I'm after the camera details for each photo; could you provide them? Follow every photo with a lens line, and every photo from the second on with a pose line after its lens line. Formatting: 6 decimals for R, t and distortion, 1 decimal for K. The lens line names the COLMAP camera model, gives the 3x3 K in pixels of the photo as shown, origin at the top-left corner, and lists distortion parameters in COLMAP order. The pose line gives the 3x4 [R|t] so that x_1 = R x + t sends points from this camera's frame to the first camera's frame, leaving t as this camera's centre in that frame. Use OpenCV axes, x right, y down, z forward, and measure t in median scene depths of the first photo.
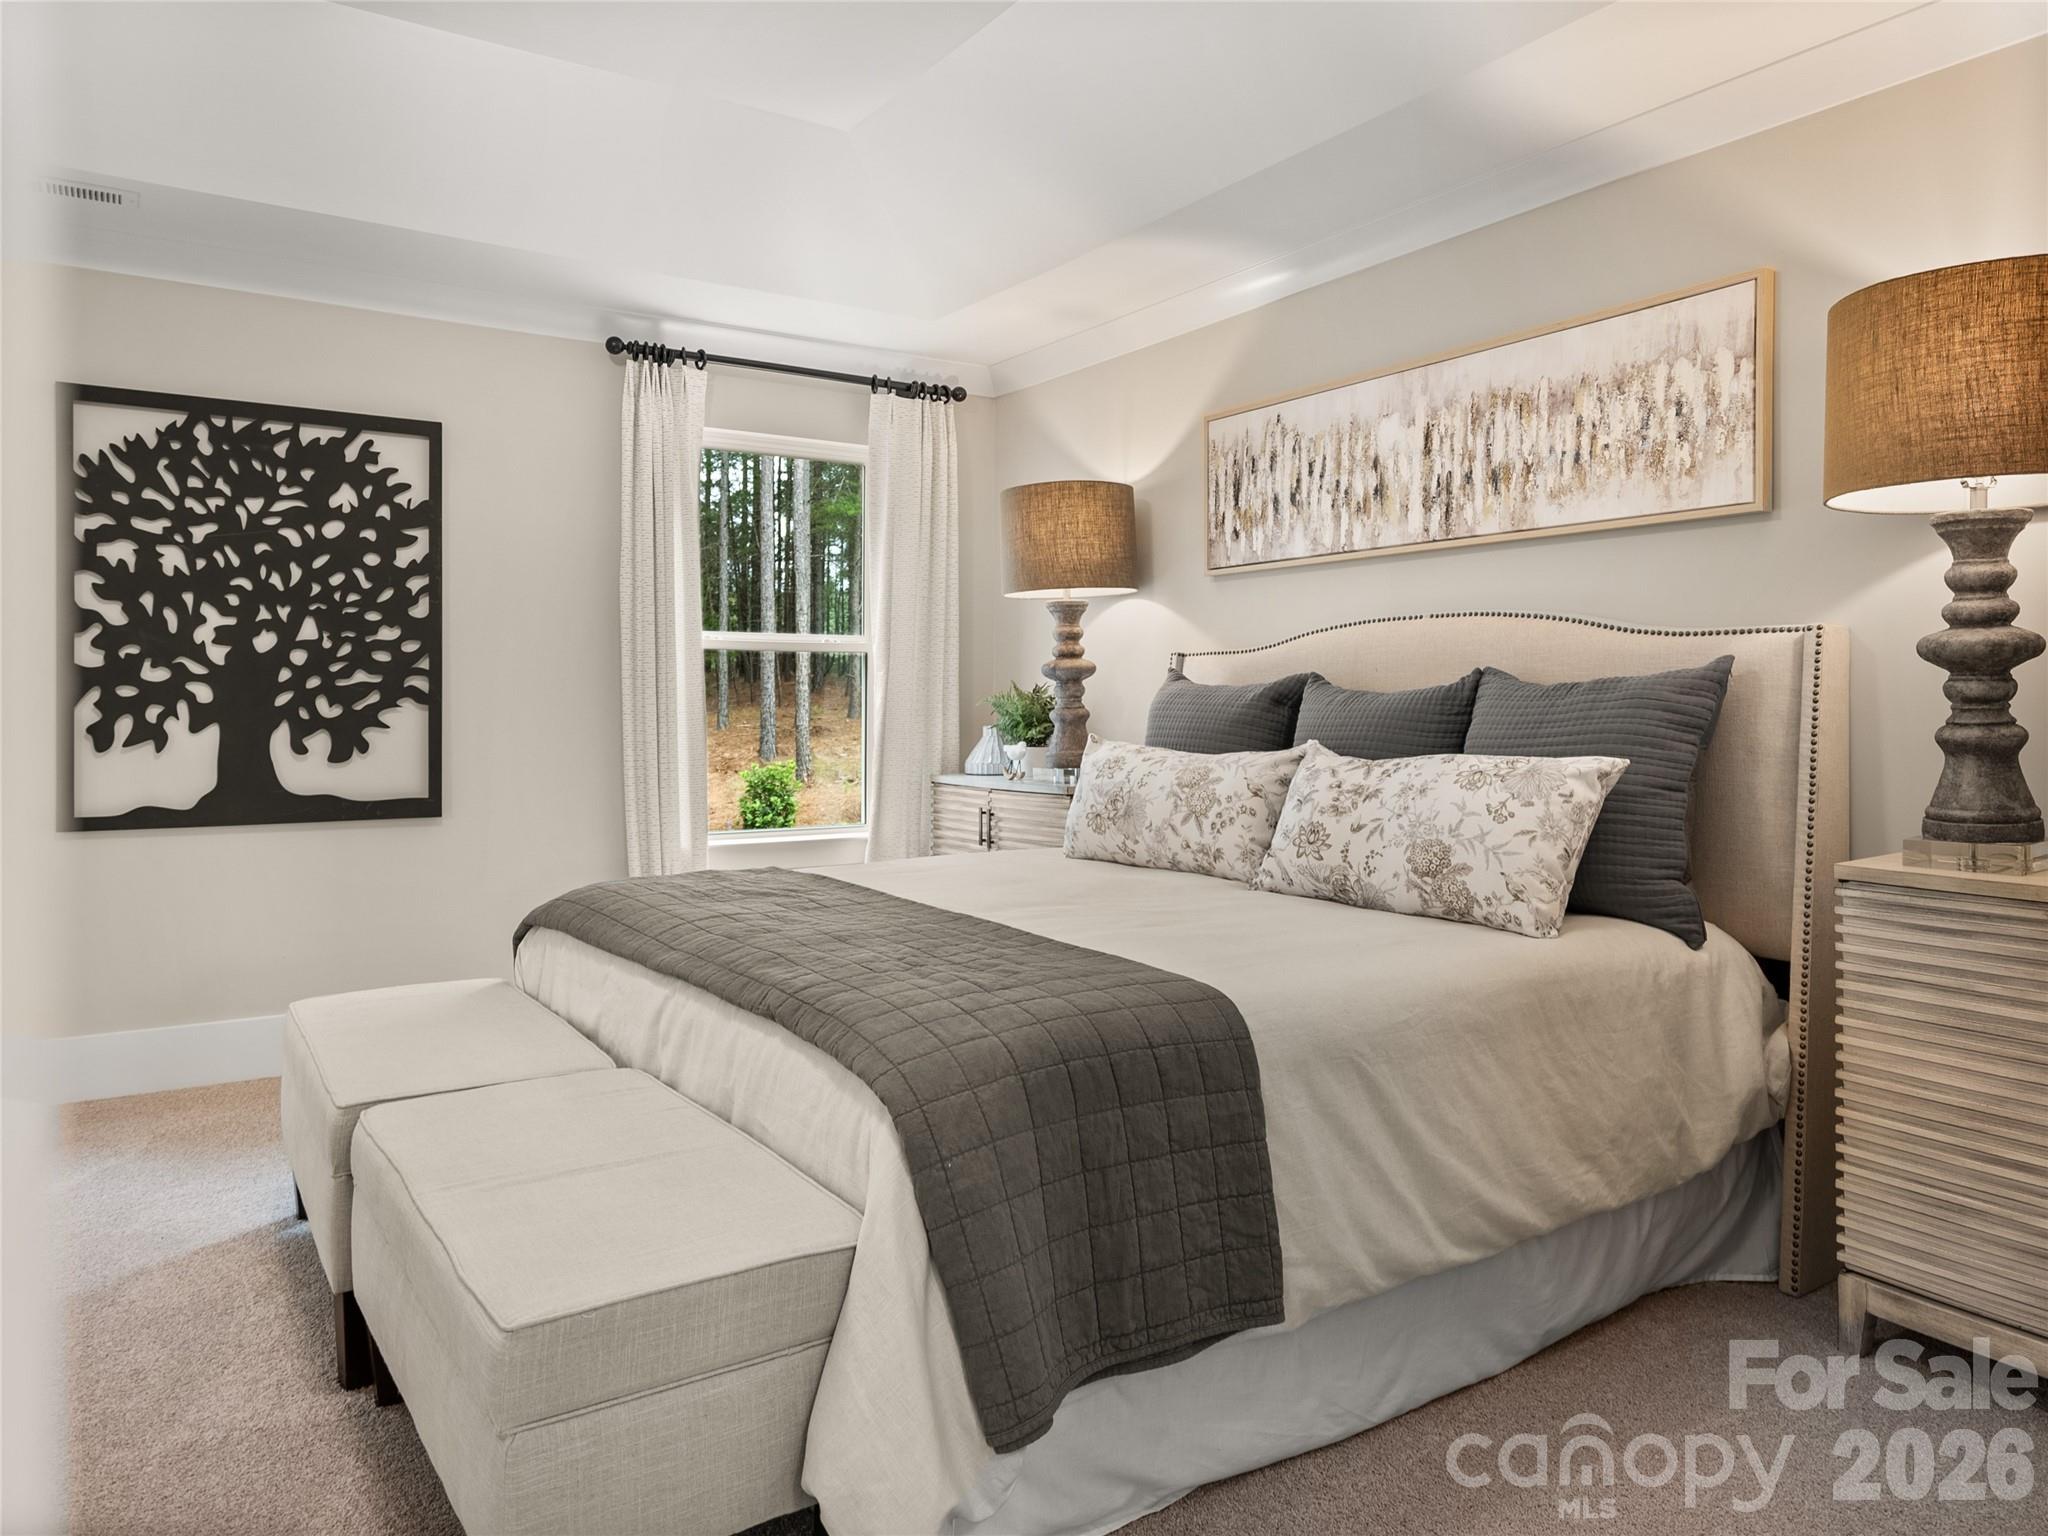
lens RADIAL K [[1379.9, 0, 1021.6], [0, 1379.9, 626.1], [0, 0, 1]] dist [0.002937, 0.014103]
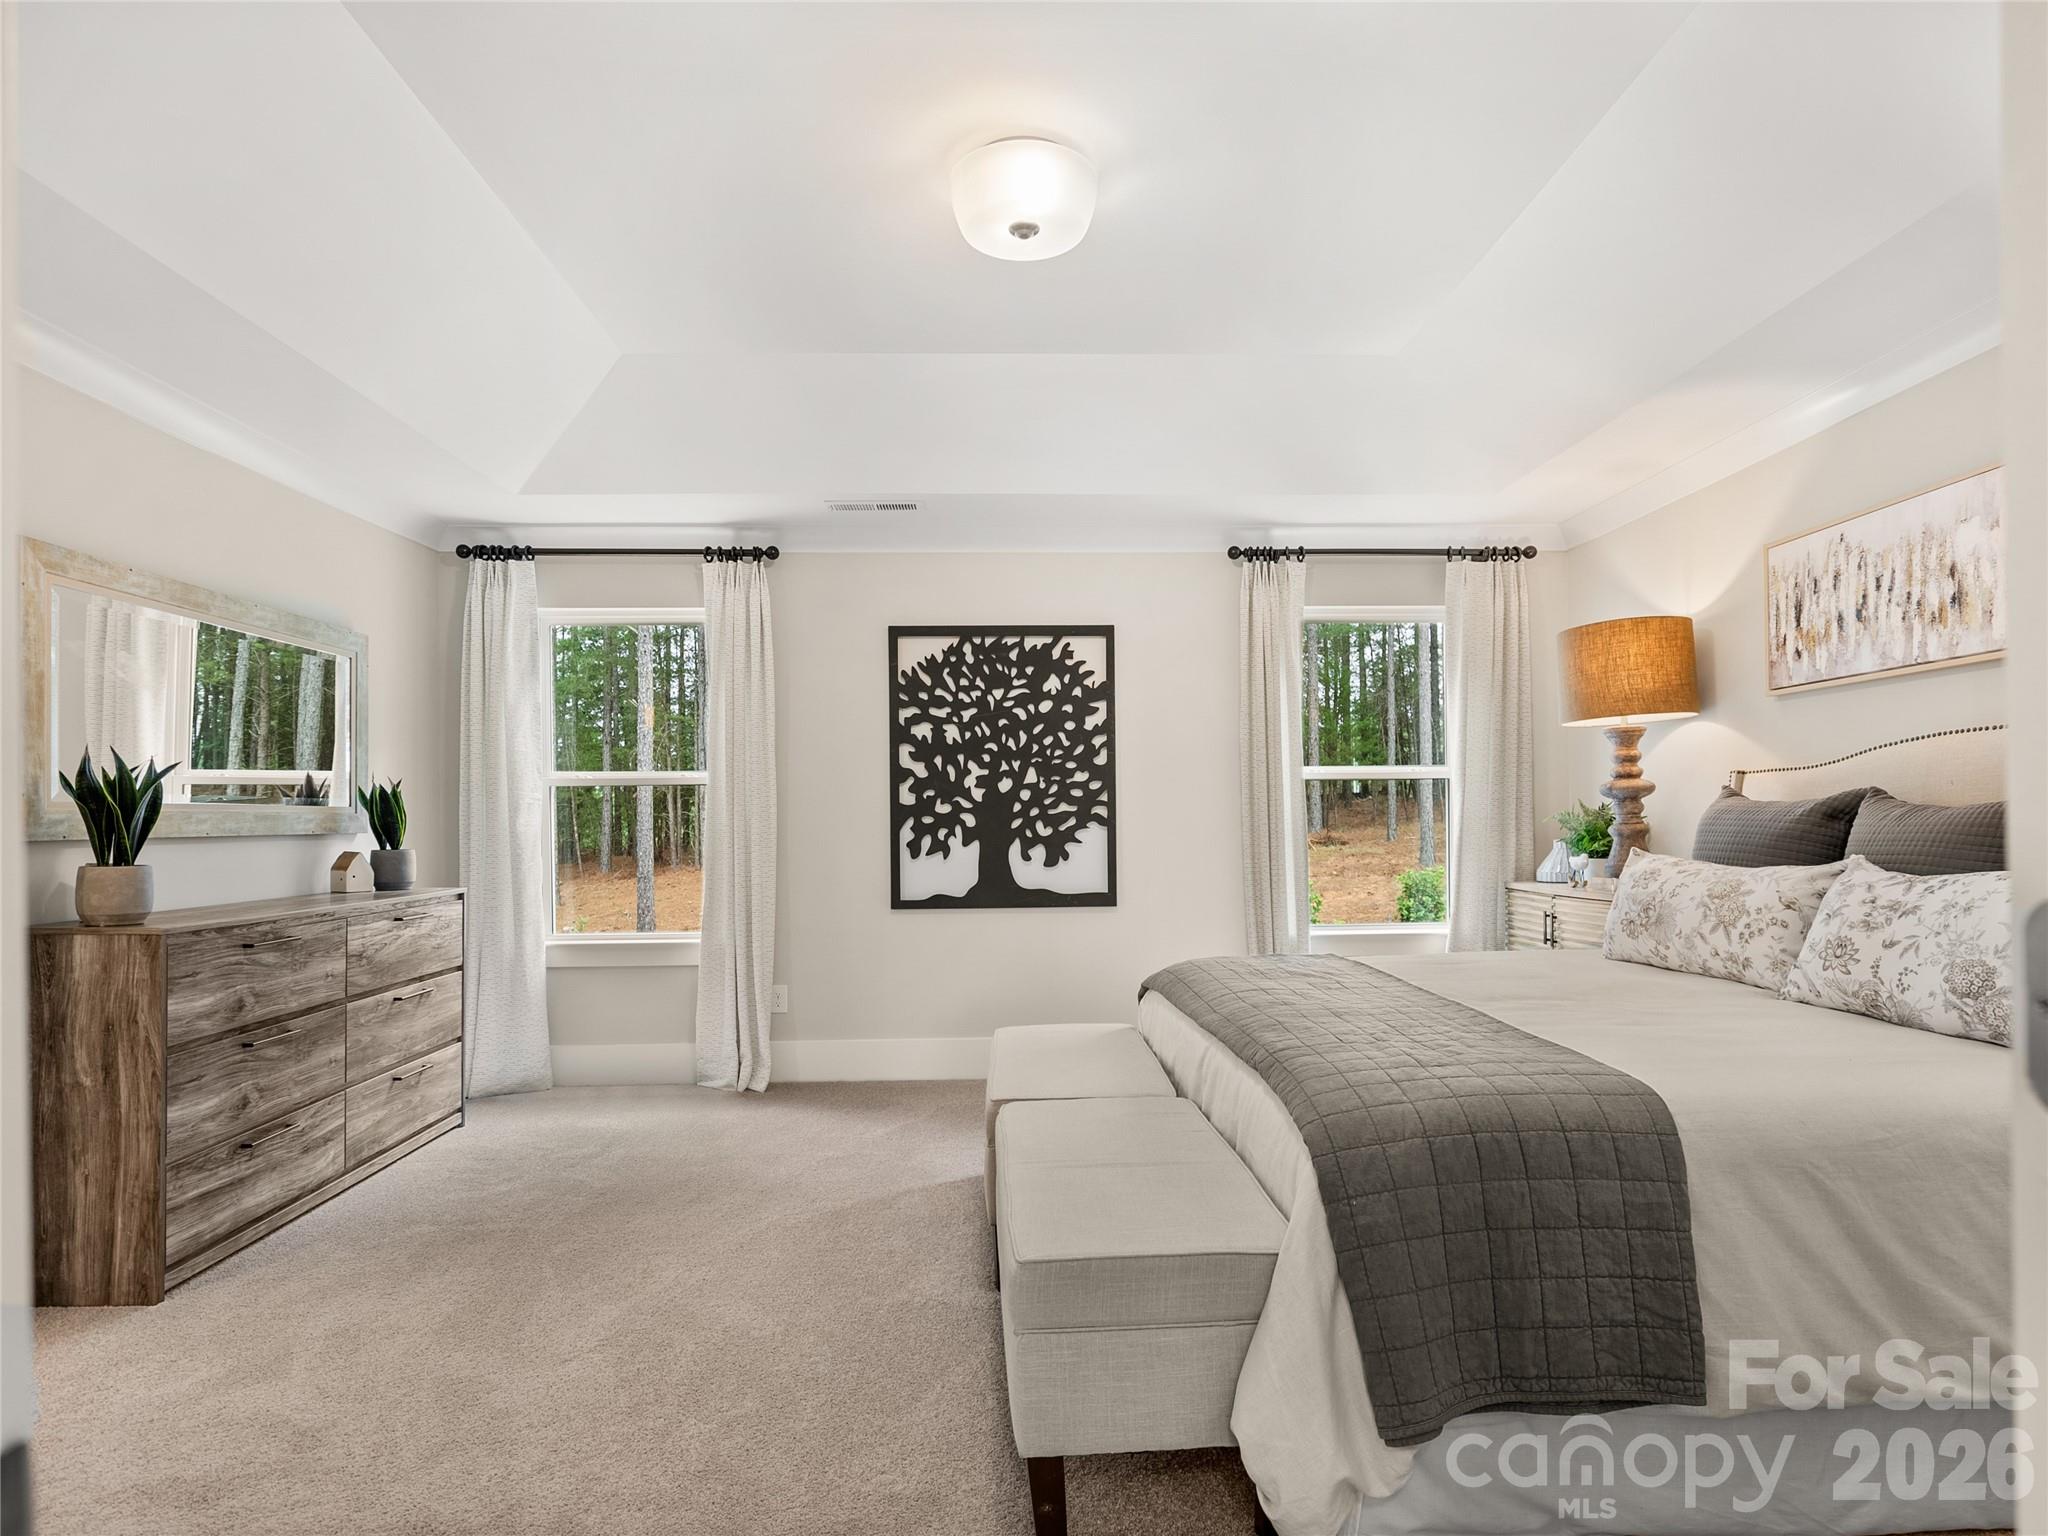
lens RADIAL K [[1096.3, 0, 1051.5], [0, 1096.3, 742.4], [0, 0, 1]] dist [0.001909, 0.002901]
pose [[0.861582, -0.047873, -0.505356, 0.104764], [0.040863, 0.998853, -0.024955, -0.003591], [0.505972, 0.000851, 0.862550, 0.006790]]
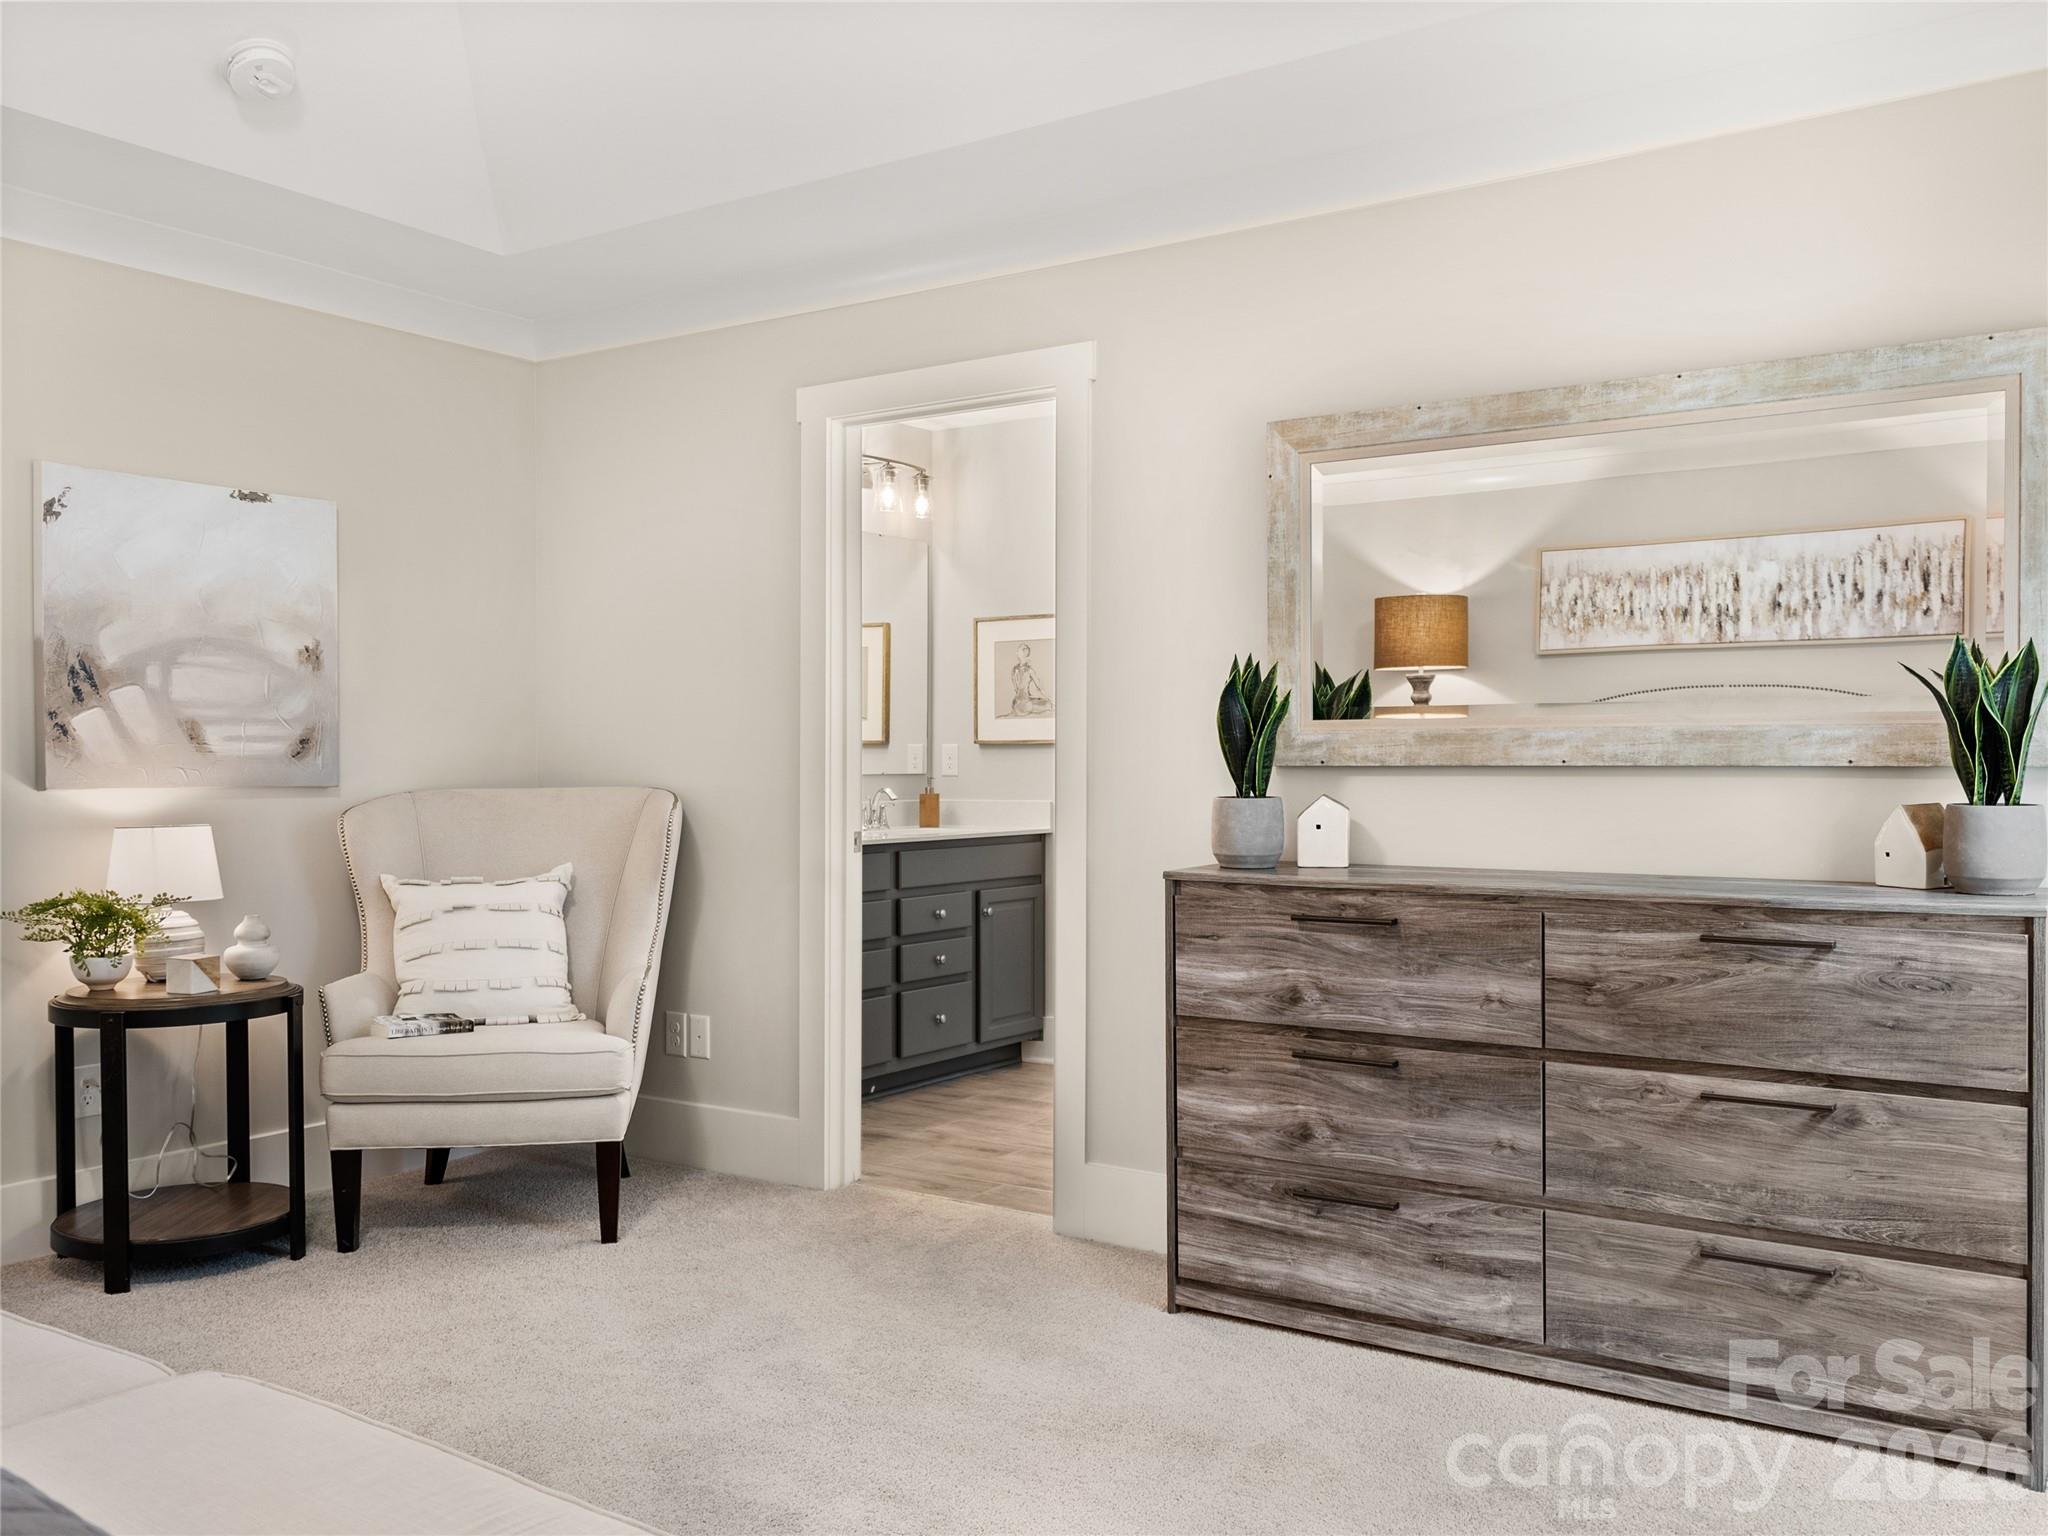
lens RADIAL K [[1731.5, 0, 1024.4], [0, 1731.5, 756.1], [0, 0, 1]] dist [0.032369, -0.022118]
pose [[-0.921309, -0.000491, -0.388830, -0.295287], [0.020632, 0.998529, -0.050148, 0.054500], [0.388283, -0.054224, -0.919944, 1.104382]]
